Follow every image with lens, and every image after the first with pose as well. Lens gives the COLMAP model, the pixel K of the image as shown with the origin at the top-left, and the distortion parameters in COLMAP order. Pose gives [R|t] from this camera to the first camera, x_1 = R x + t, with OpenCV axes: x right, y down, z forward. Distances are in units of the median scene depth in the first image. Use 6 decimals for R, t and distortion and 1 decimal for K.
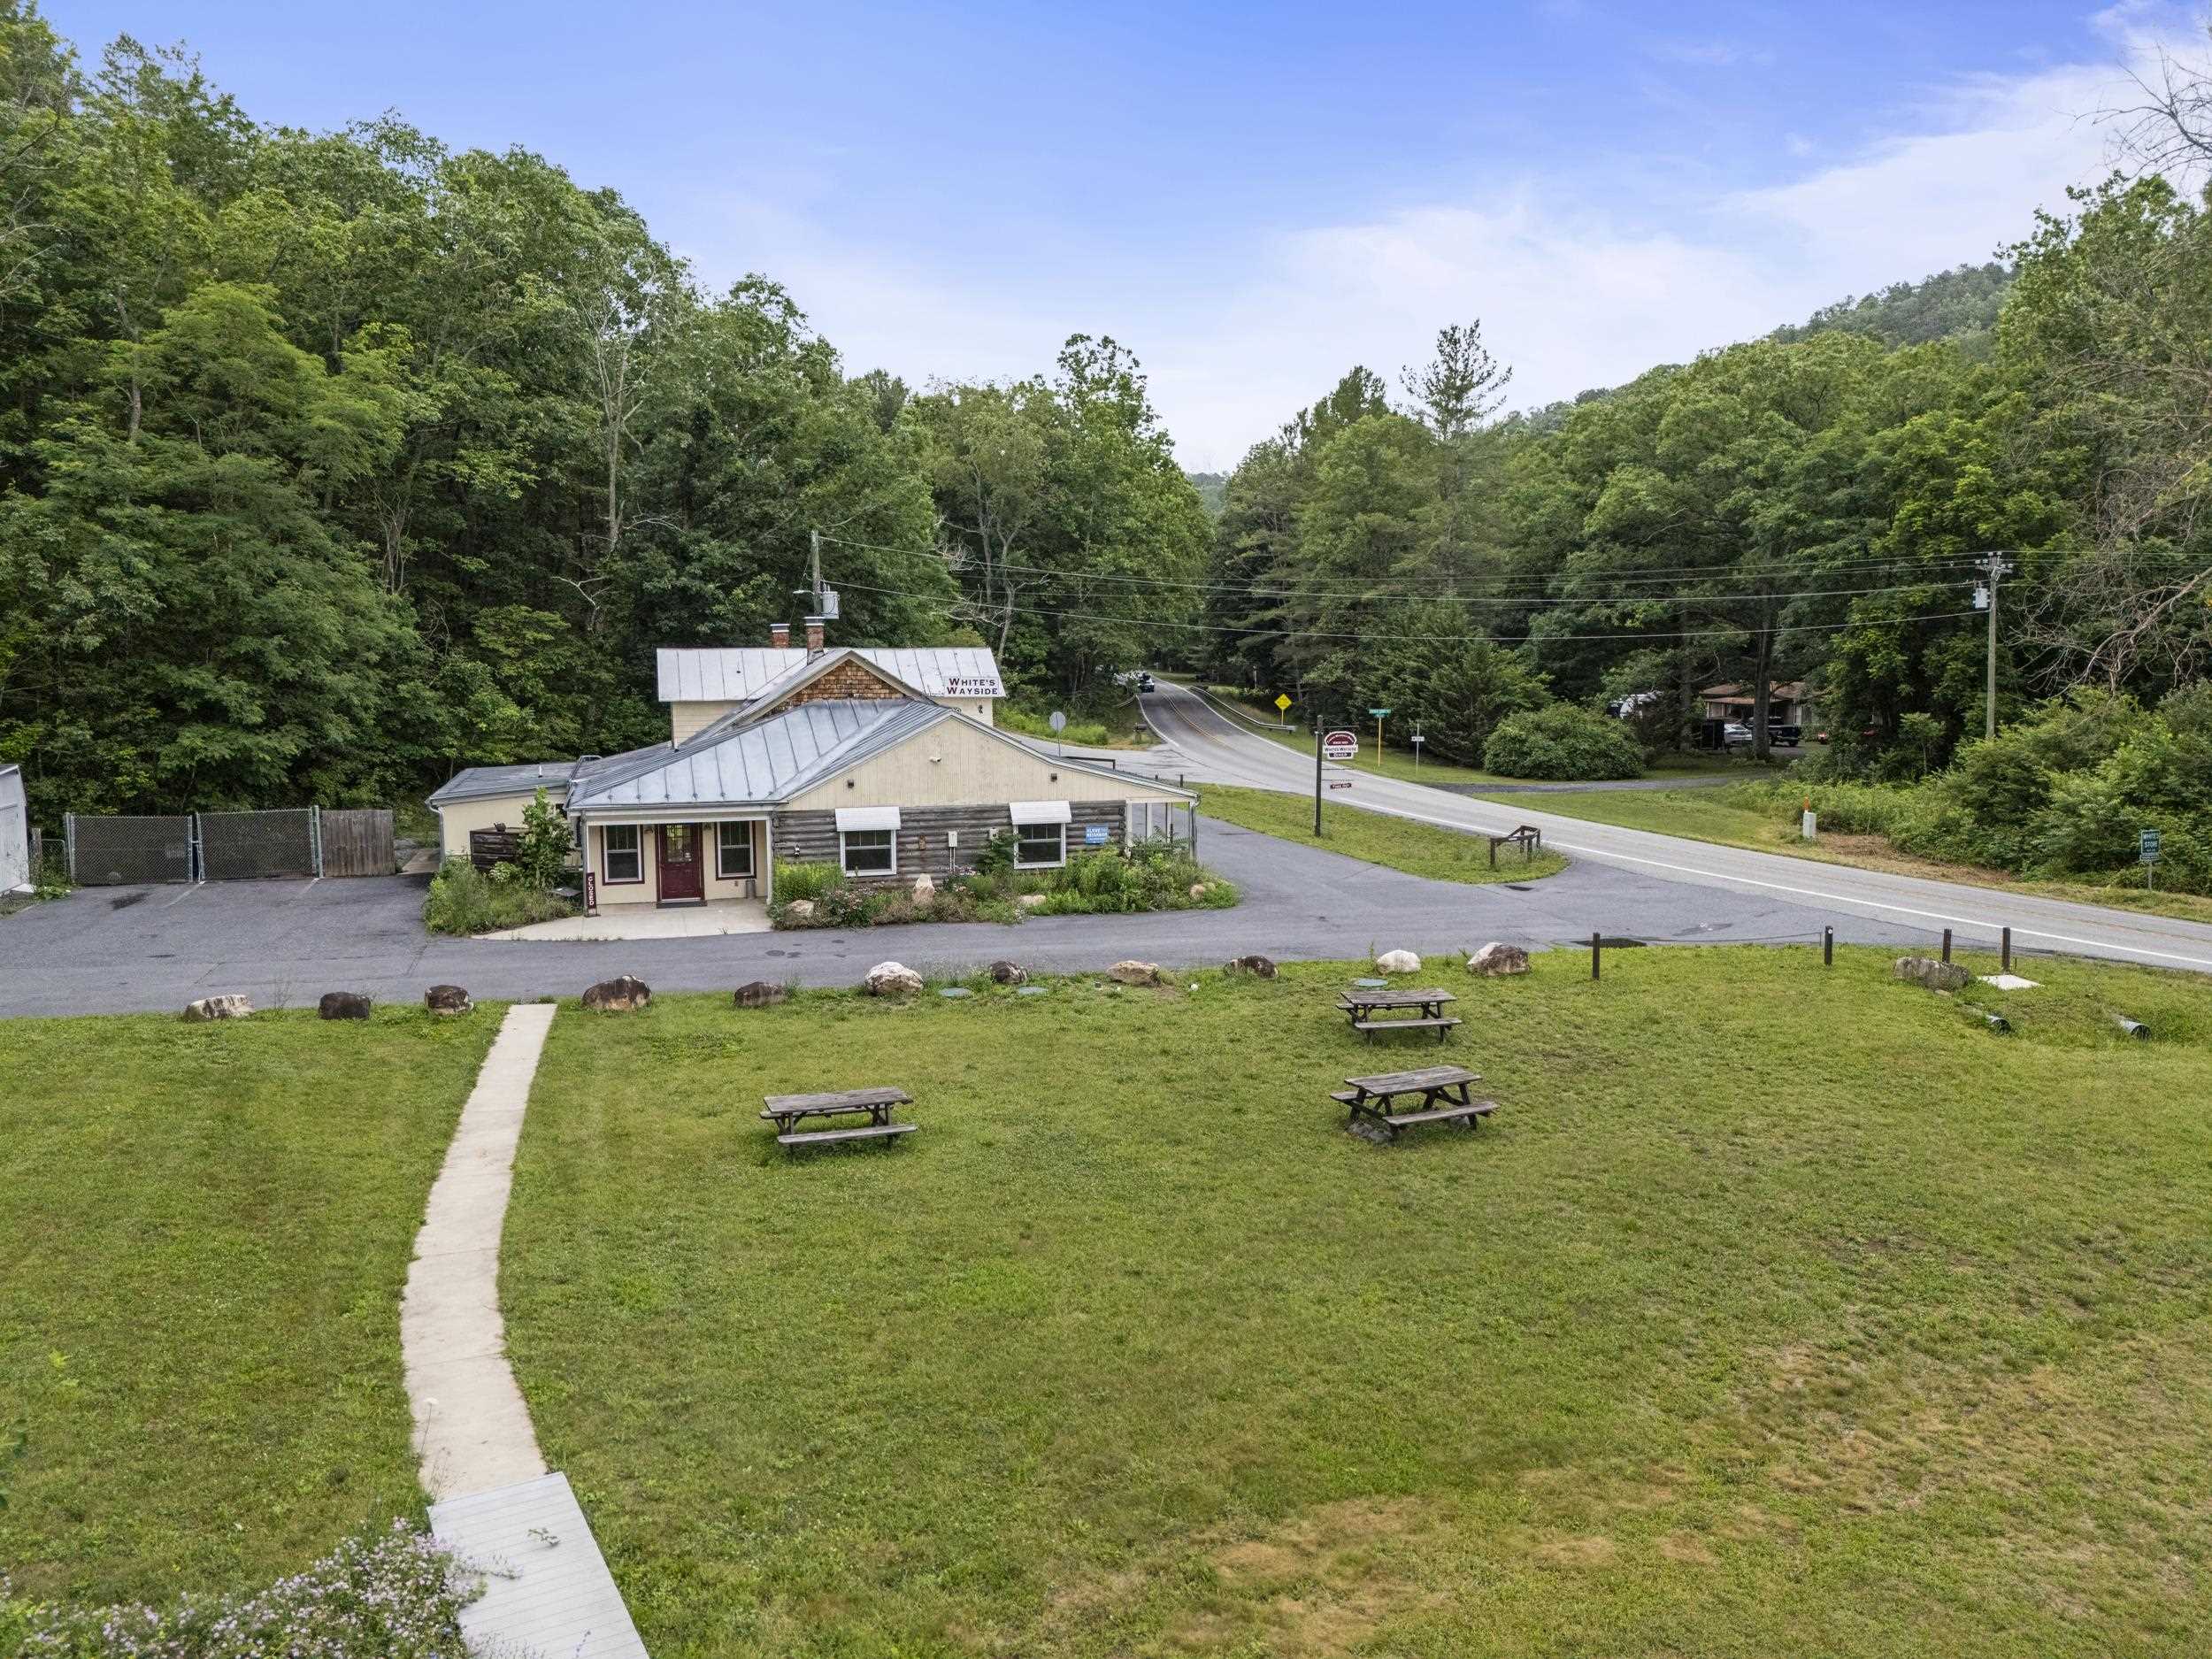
lens RADIAL K [[1625.3, 0, 1112.4], [0, 1625.3, 827.6], [0, 0, 1]] dist [0.077097, -0.056211]
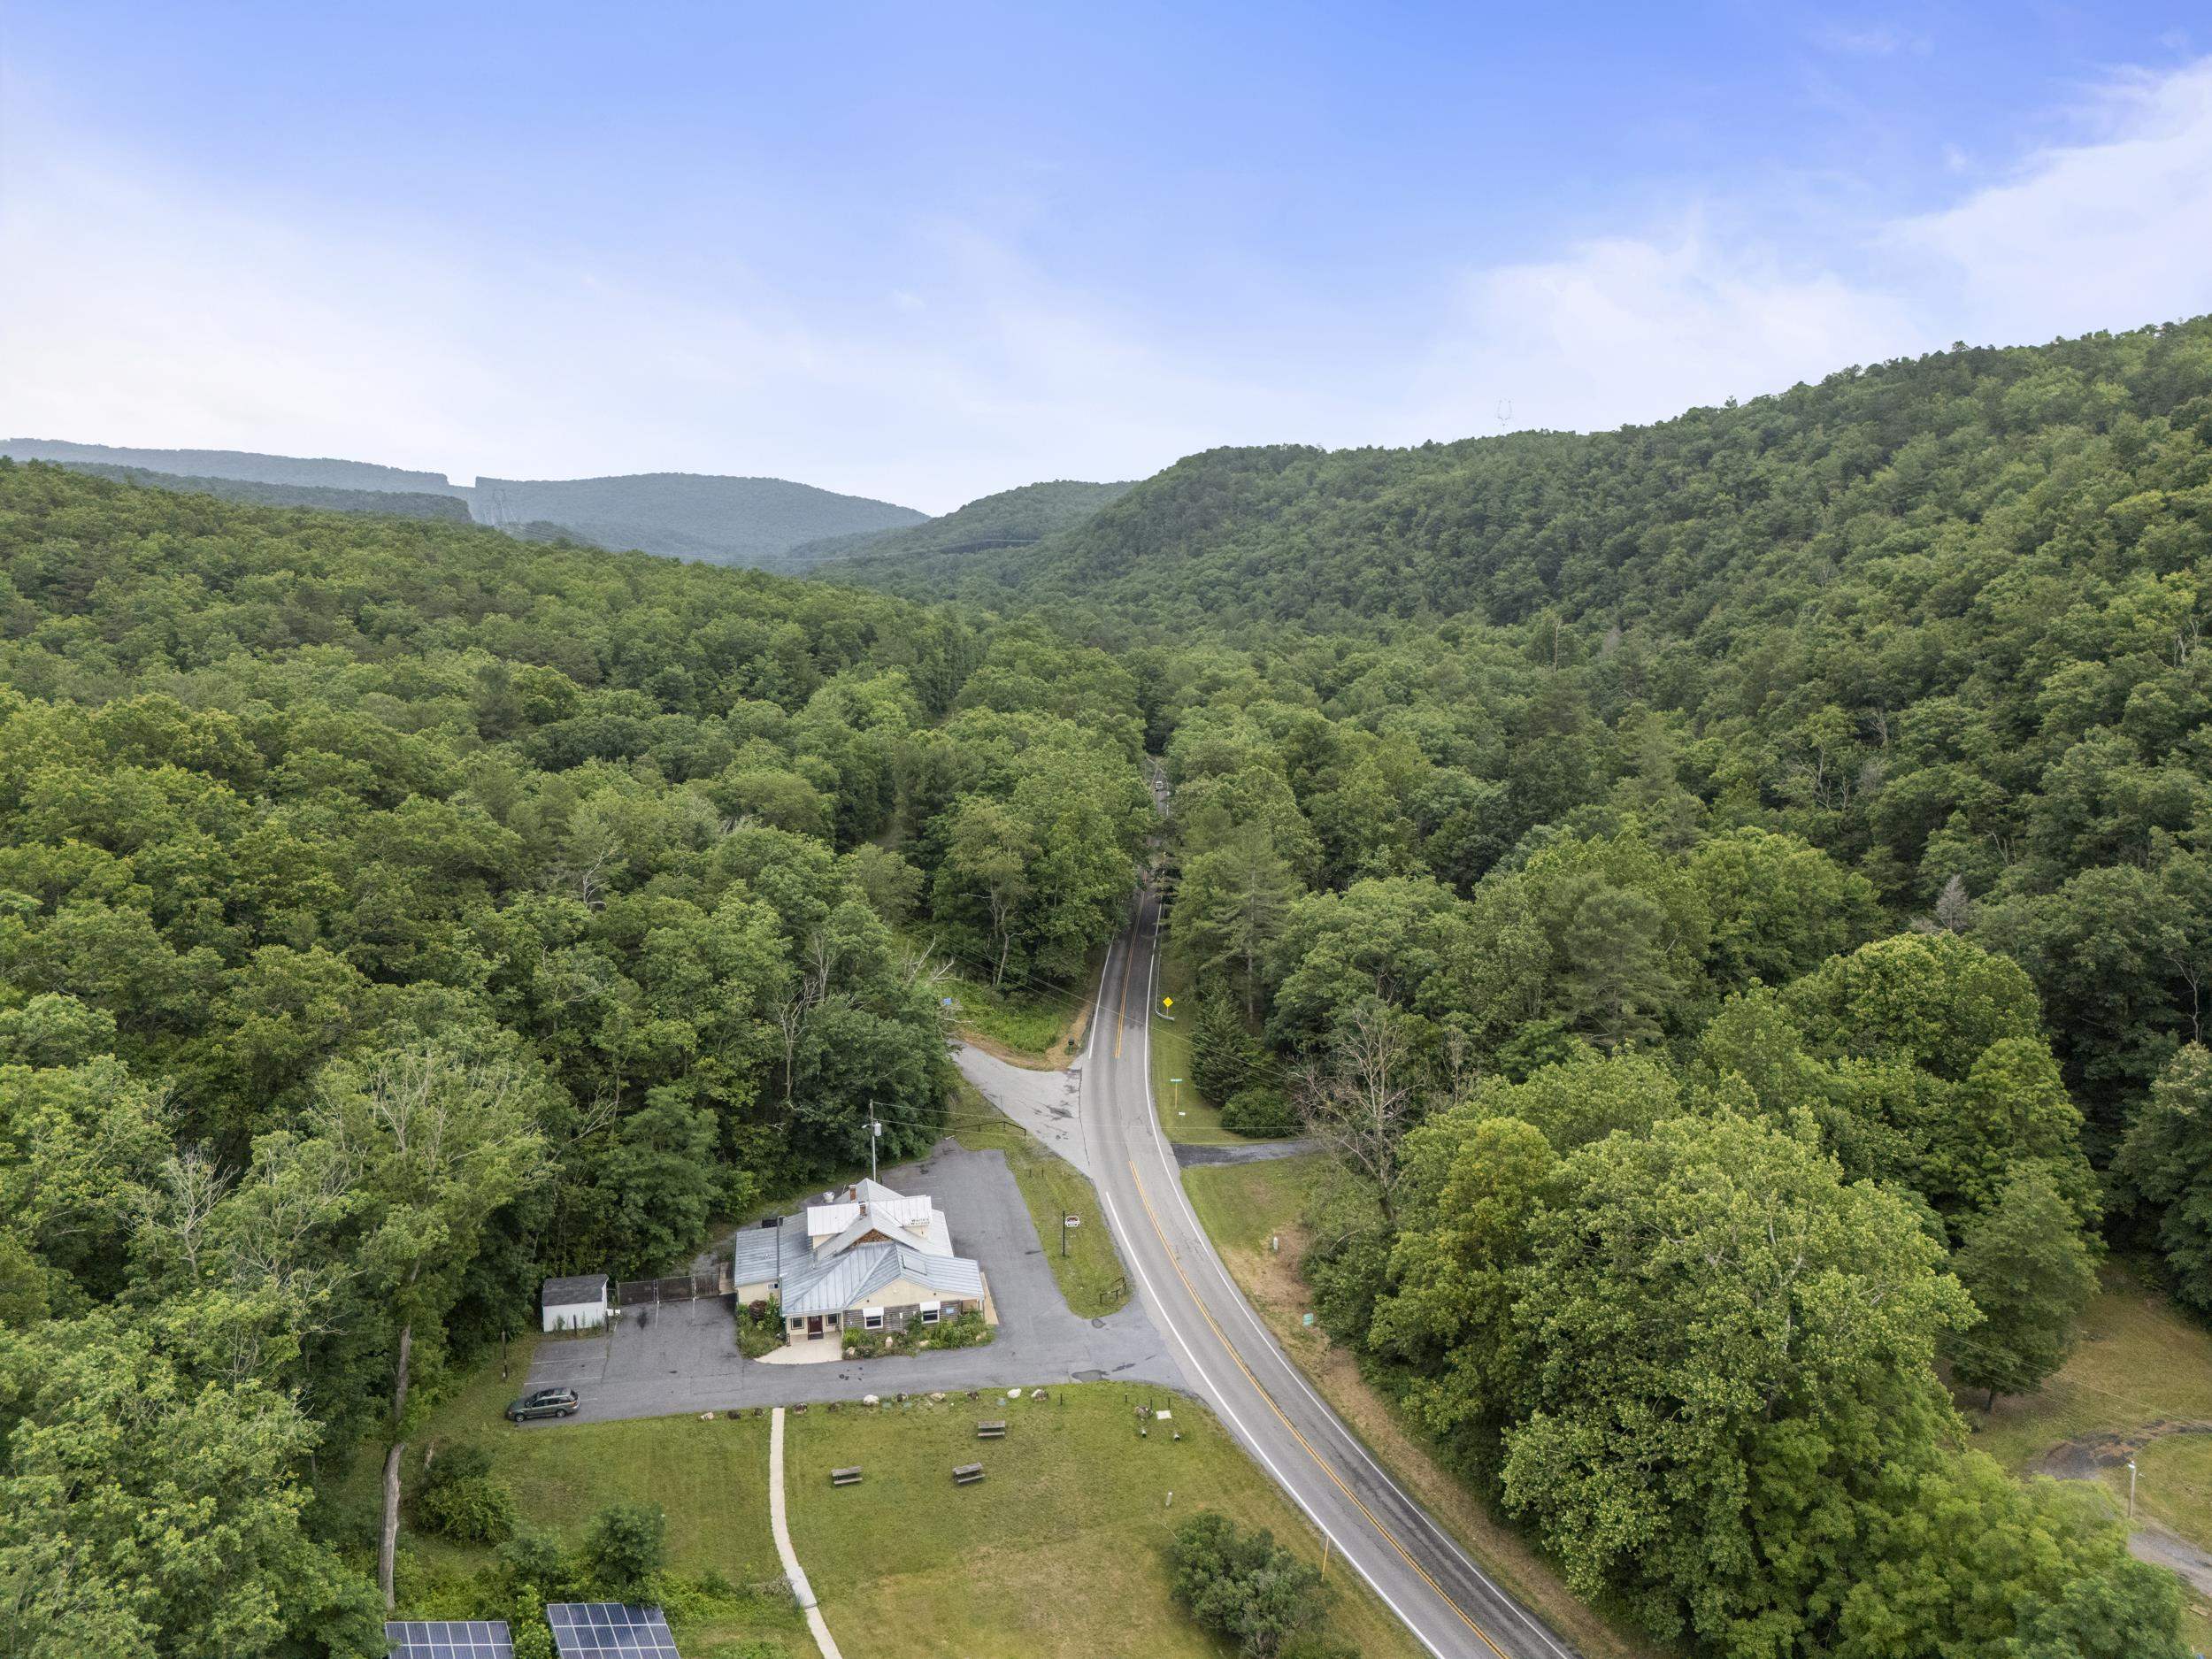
lens RADIAL K [[1643.0, 0, 1116.0], [0, 1643.0, 828.2], [0, 0, 1]] dist [0.035556, -0.003306]
pose [[0.996892, 0.017719, -0.076764, 0.350743], [-0.011623, 0.996795, 0.079150, -0.769509], [0.077920, -0.078011, 0.993903, -1.322506]]
